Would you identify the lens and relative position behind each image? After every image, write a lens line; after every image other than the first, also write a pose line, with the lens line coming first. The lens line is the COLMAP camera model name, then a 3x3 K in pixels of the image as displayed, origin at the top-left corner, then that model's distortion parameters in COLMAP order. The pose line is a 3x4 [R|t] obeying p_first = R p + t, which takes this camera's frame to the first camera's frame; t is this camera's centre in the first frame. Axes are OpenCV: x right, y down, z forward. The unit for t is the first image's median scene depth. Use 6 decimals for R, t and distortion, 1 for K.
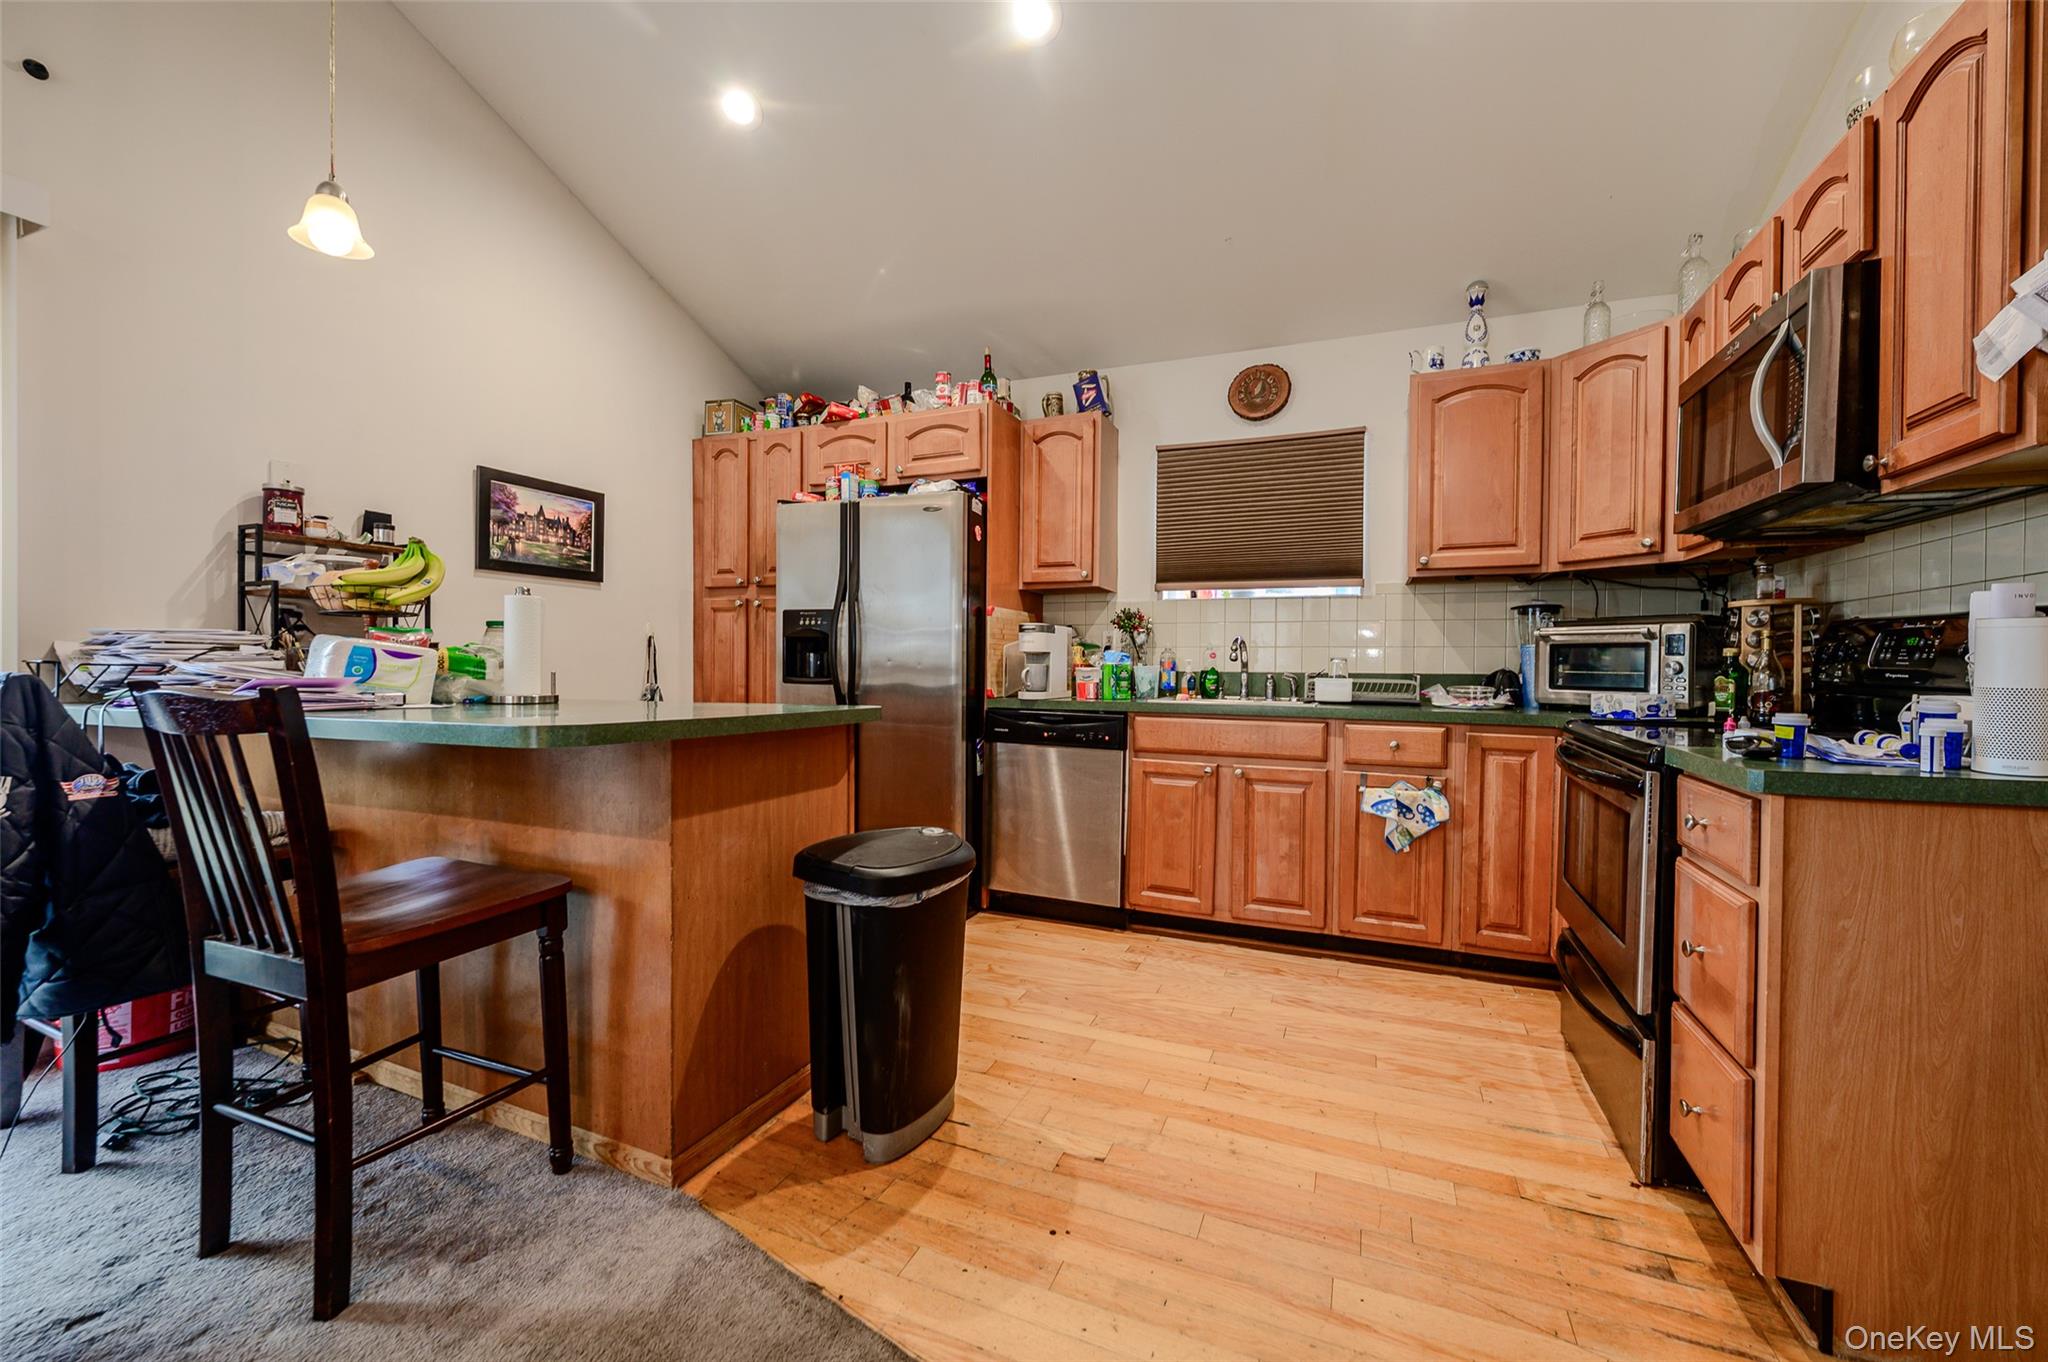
lens RADIAL K [[815.7, 0, 1026.1], [0, 815.7, 677.7], [0, 0, 1]] dist [-0.001463, 0.000196]
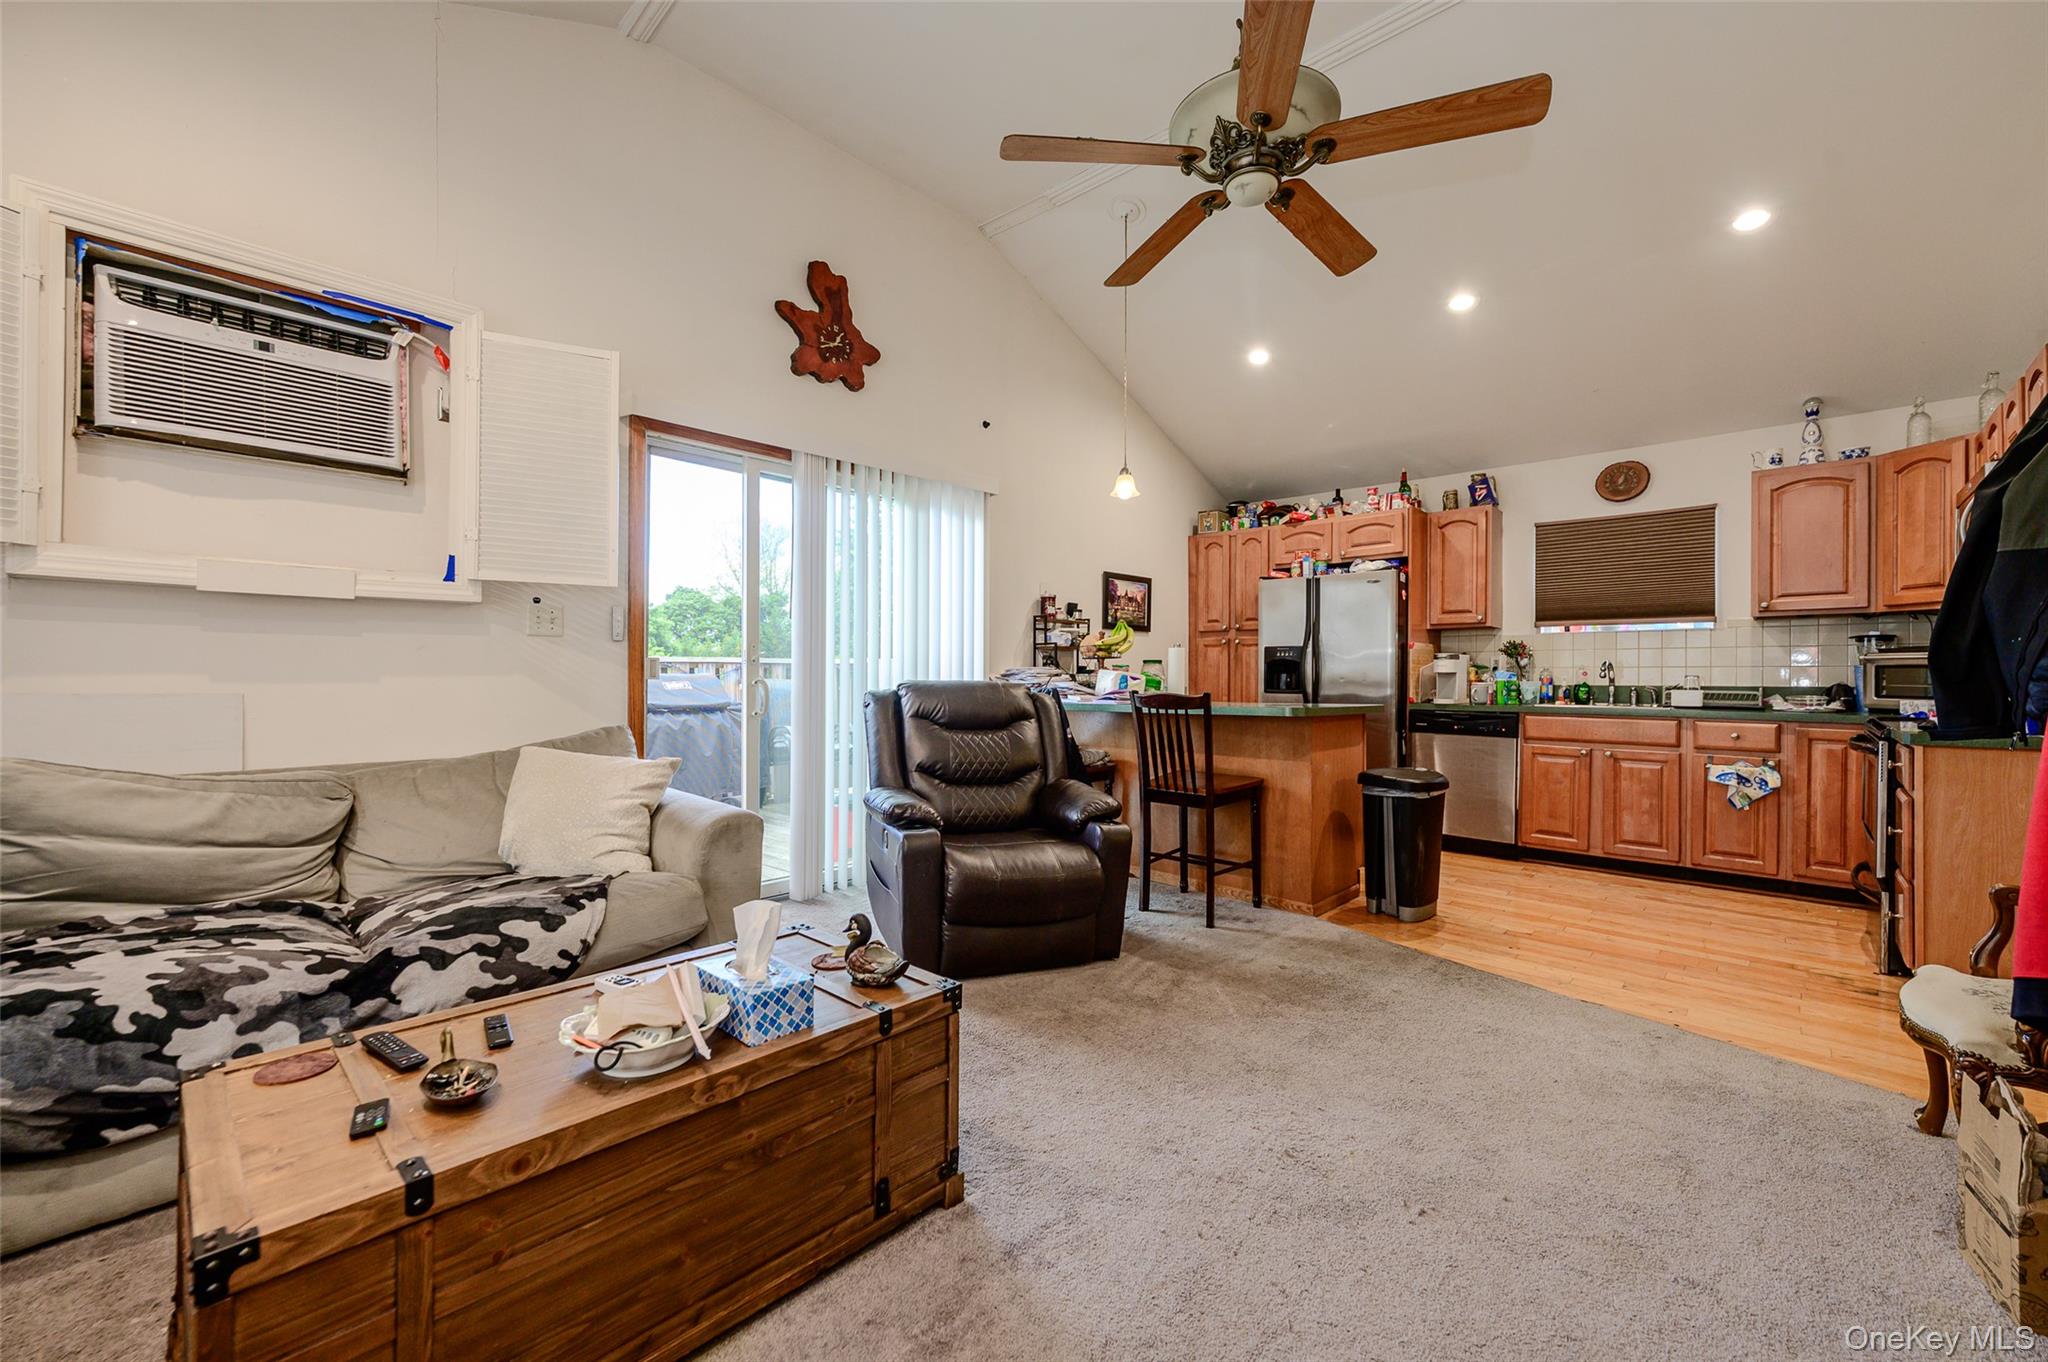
lens RADIAL K [[815.7, 0, 1024.0], [0, 815.7, 677.3], [0, 0, 1]] dist [-0.001463, 0.000196]
pose [[0.936063, -0.004794, -0.351799, -0.207863], [-0.000566, 0.999885, -0.015130, 0.000860], [0.351832, 0.014362, 0.935953, -0.748851]]
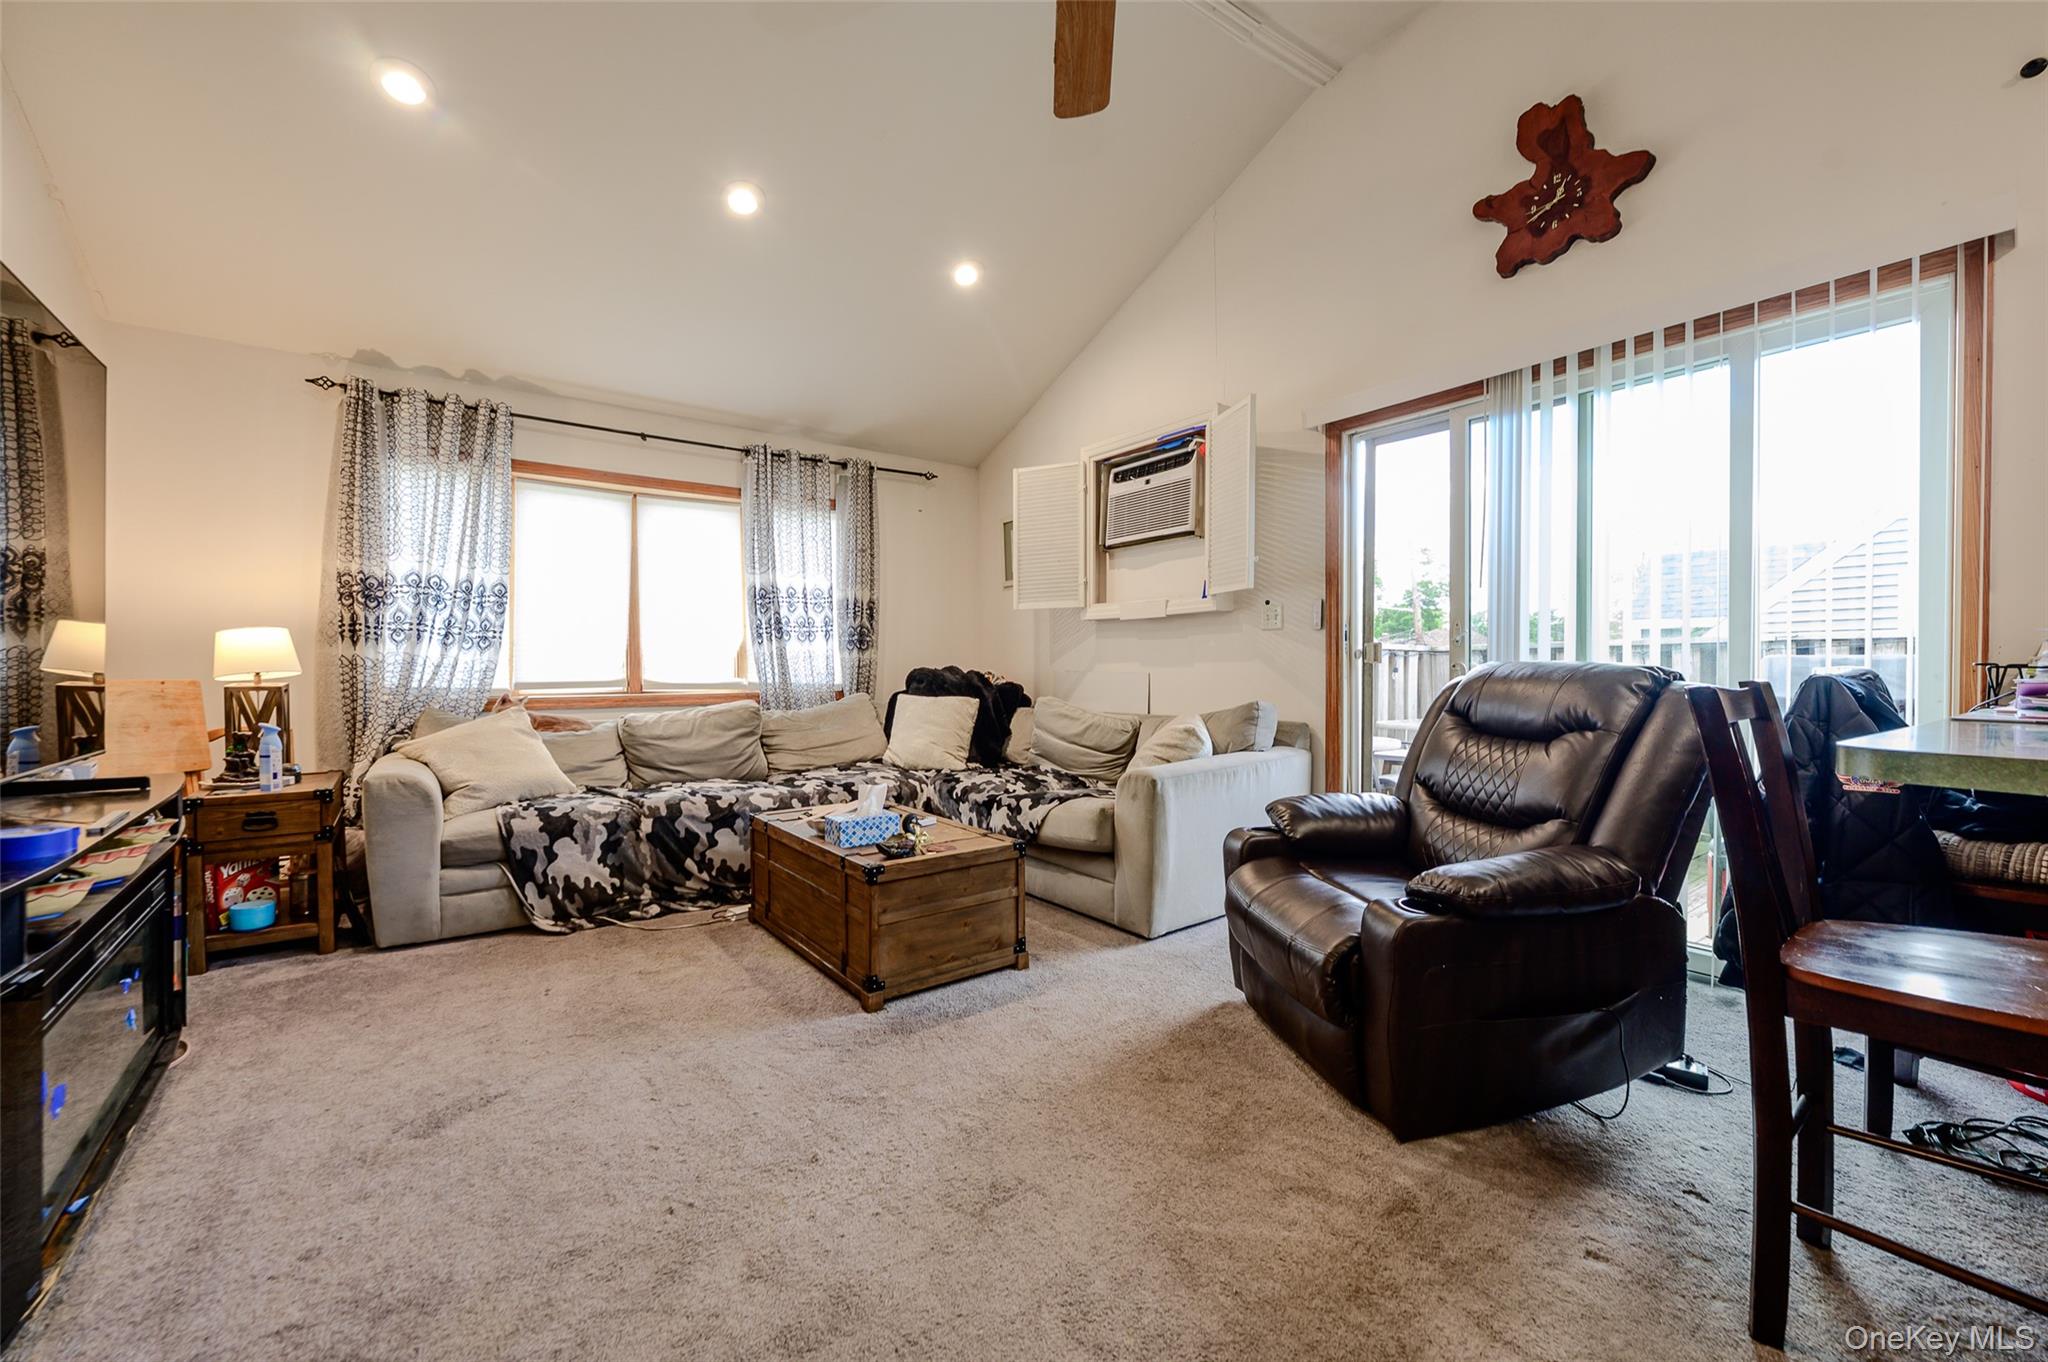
lens RADIAL K [[815.7, 0, 1018.5], [0, 815.7, 674.8], [0, 0, 1]] dist [-0.001463, 0.000196]
pose [[-0.519493, 0.001352, -0.854474, 0.183411], [-0.011032, 0.999905, 0.008289, -0.001478], [0.854404, 0.013733, -0.519428, 0.313264]]
